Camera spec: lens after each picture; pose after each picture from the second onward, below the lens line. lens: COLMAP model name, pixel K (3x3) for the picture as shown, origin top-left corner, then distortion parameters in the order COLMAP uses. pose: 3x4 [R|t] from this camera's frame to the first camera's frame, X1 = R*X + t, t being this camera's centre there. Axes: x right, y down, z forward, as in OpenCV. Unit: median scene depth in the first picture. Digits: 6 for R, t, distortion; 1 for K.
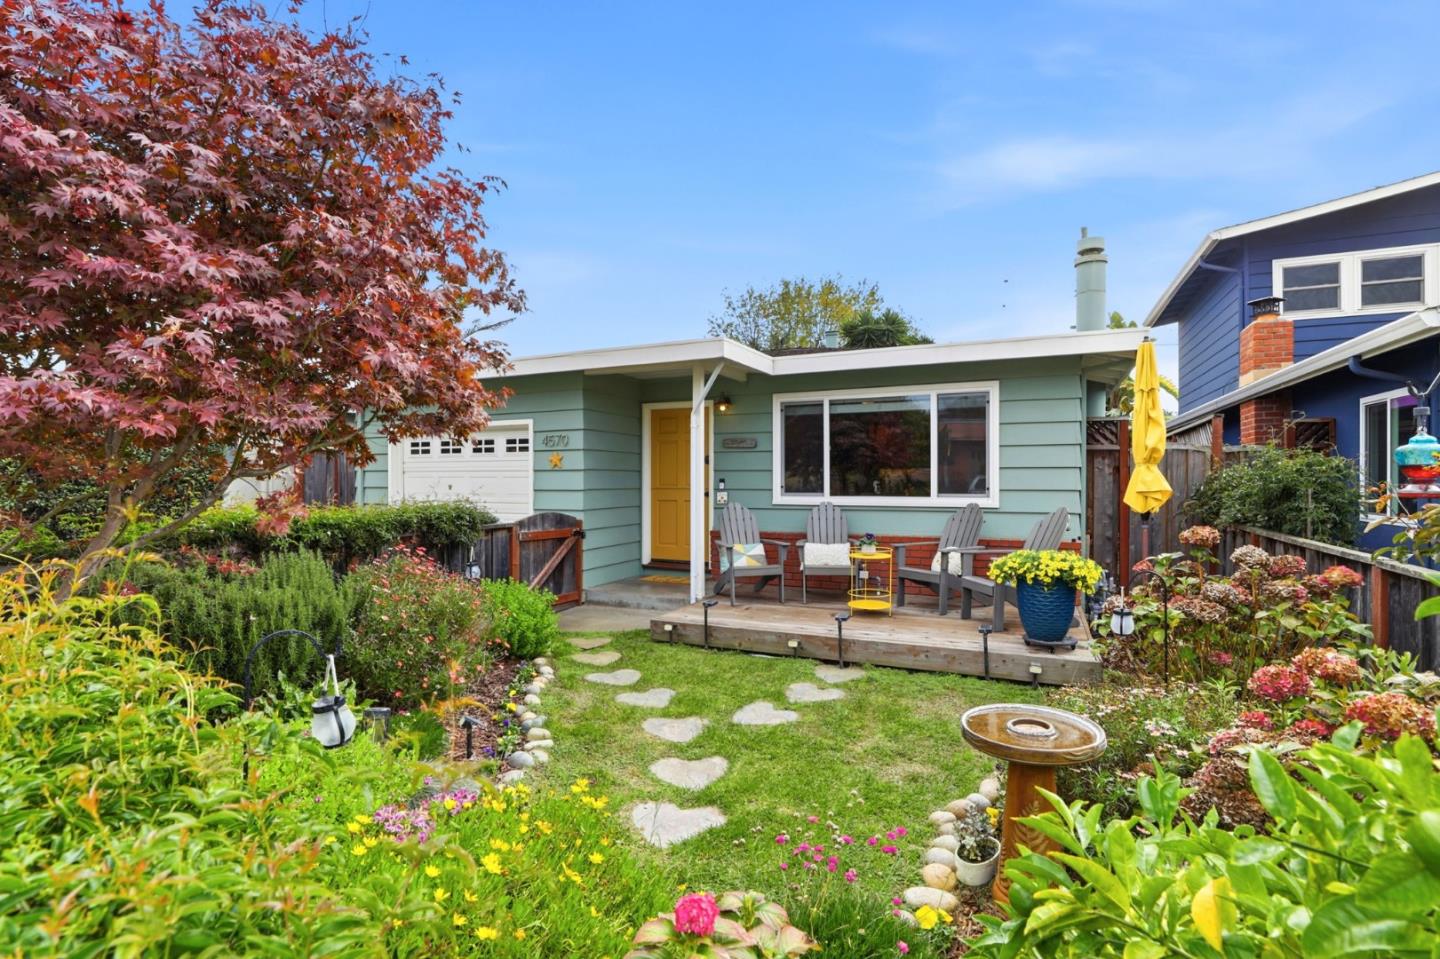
lens RADIAL K [[665.0, 0, 726.4], [0, 665.0, 484.9], [0, 0, 1]] dist [-0.027875, 0.001548]
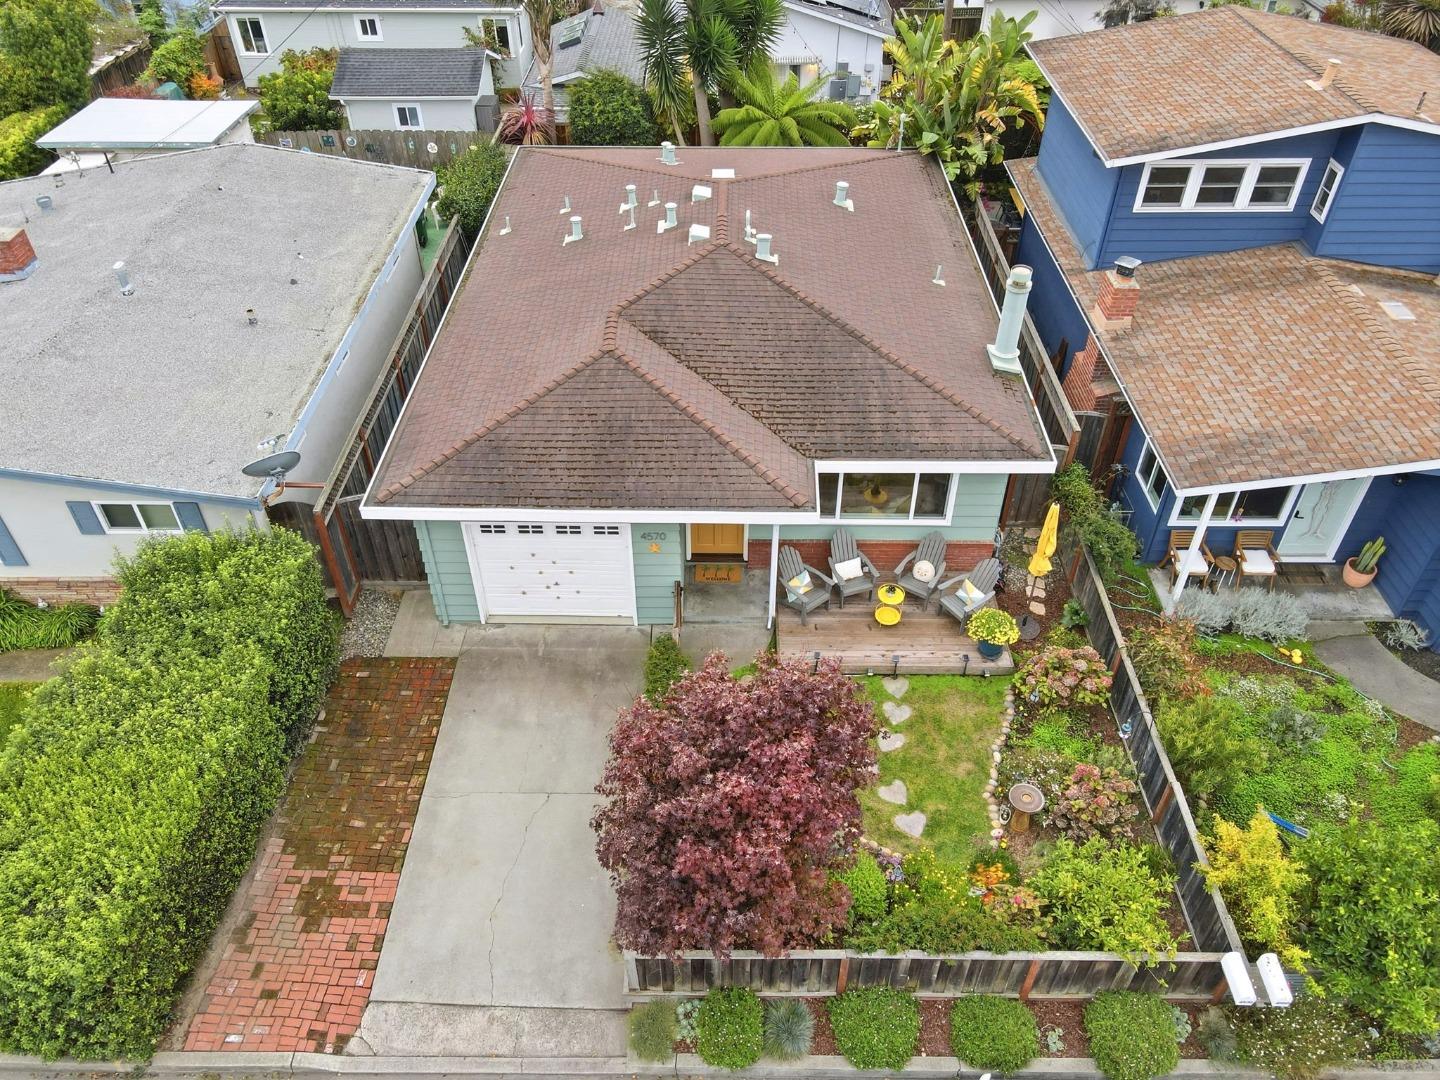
lens RADIAL K [[1058.6, 0, 724.7], [0, 1058.6, 538.1], [0, 0, 1]] dist [0.015749, 0.012855]
pose [[0.911804, -0.269455, 0.309849, -1.312082], [0.007356, 0.765178, 0.643777, -2.369289], [-0.410559, -0.584720, 0.699674, -0.854493]]
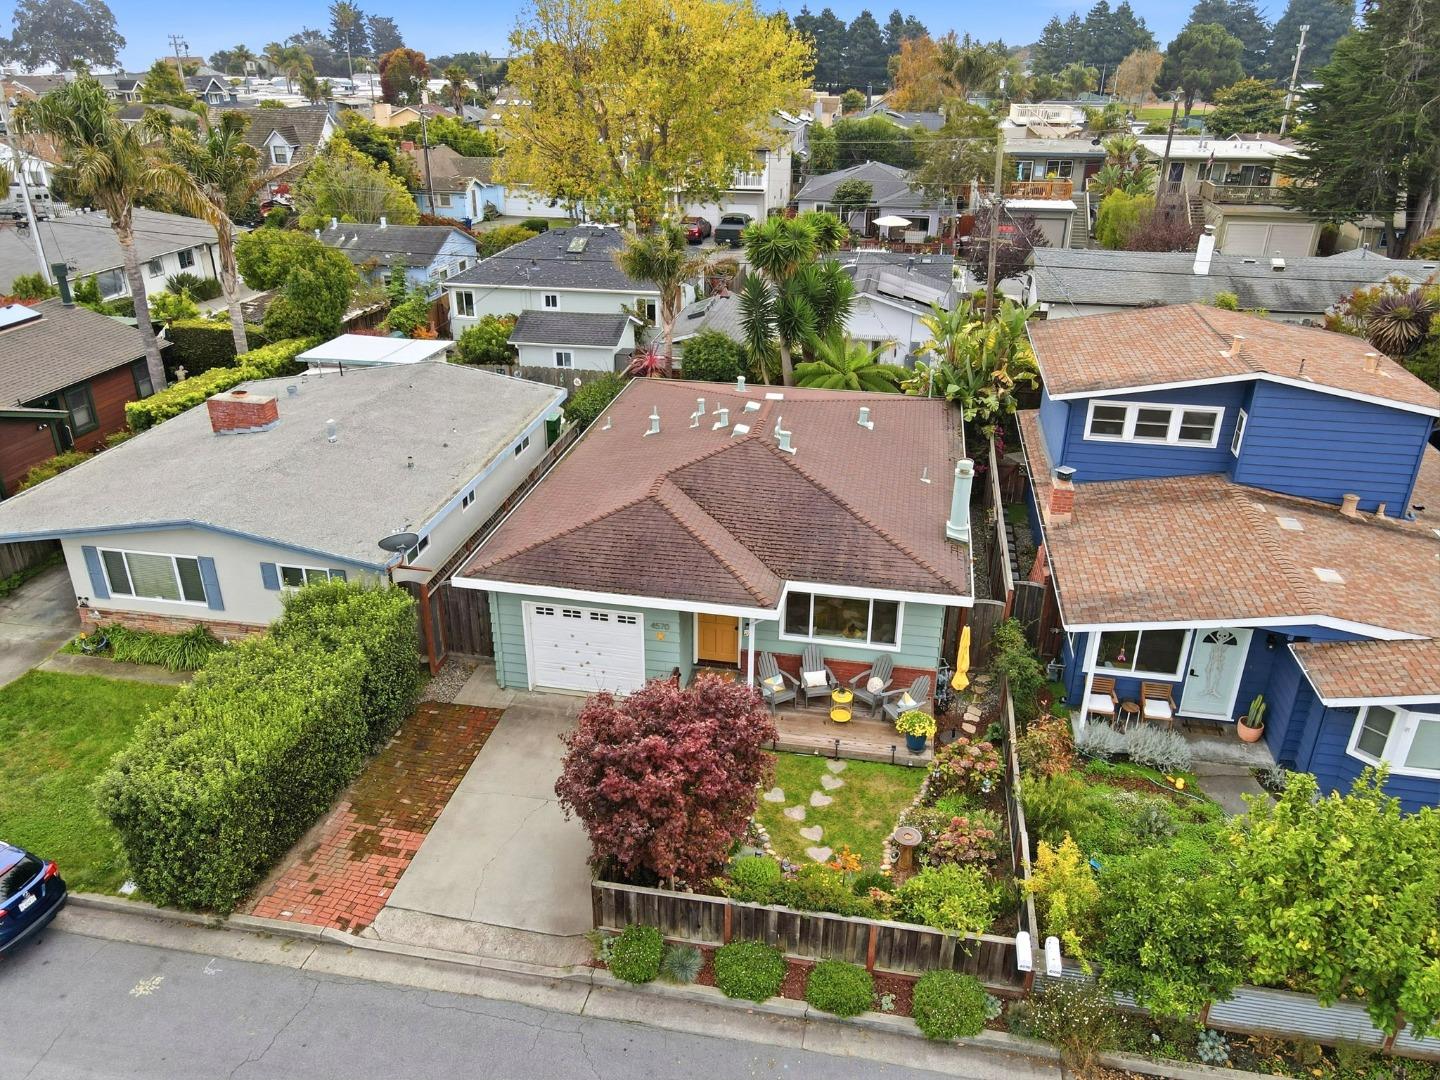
lens RADIAL K [[1058.6, 0, 716.9], [0, 1058.6, 535.9], [0, 0, 1]] dist [0.015749, 0.012855]
pose [[0.969595, -0.100505, 0.223125, -1.192038], [-0.002724, 0.907281, 0.420516, -2.423411], [-0.244701, -0.408338, 0.879421, -2.276101]]
